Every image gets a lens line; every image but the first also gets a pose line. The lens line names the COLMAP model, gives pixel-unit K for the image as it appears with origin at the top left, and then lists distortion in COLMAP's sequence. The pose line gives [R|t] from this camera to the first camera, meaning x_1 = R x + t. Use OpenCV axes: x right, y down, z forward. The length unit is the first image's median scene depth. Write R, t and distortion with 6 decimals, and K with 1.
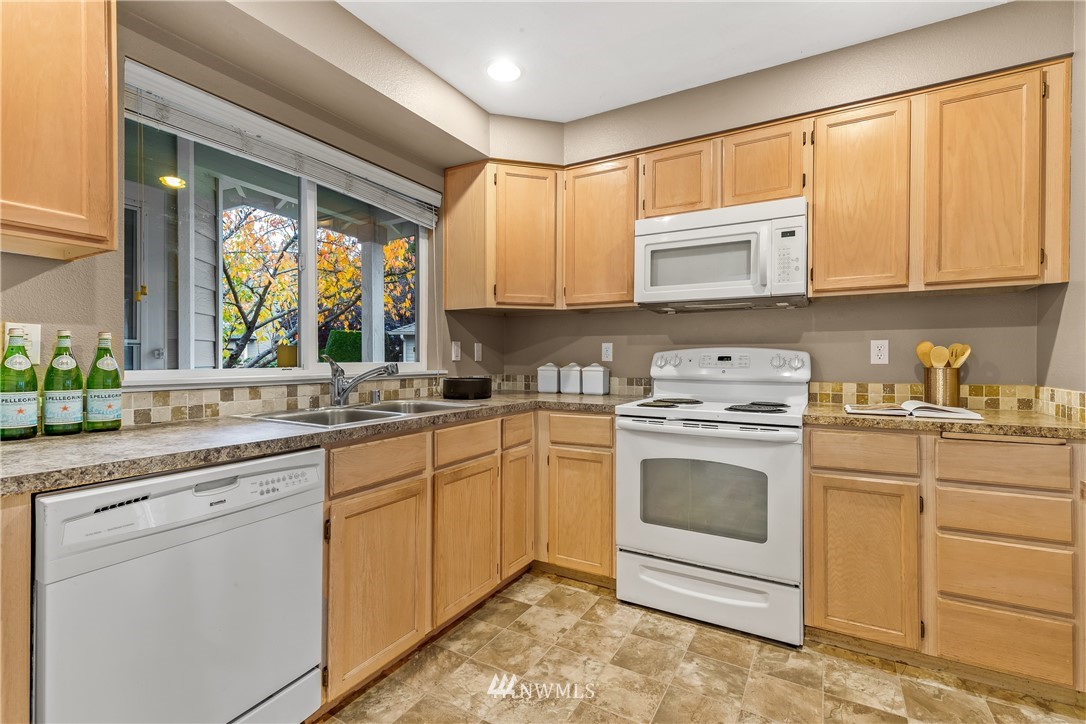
lens RADIAL K [[493.4, 0, 544.2], [0, 493.4, 362.2], [0, 0, 1]] dist [0.003986, -0.000025]
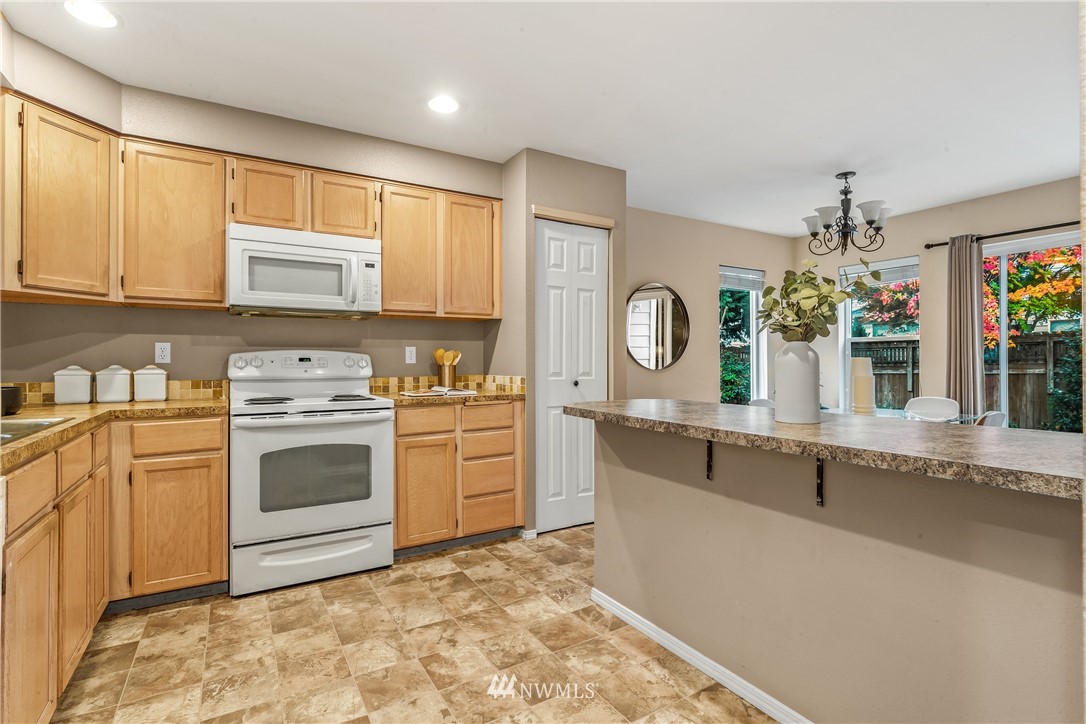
lens RADIAL K [[516.6, 0, 544.1], [0, 516.6, 361.7], [0, 0, 1]] dist [-0.001771, -0.001328]
pose [[0.487528, -0.004355, 0.873097, -0.519438], [0.008879, 0.999961, 0.000030, 0.002825], [-0.873062, 0.007738, 0.487547, -0.087731]]
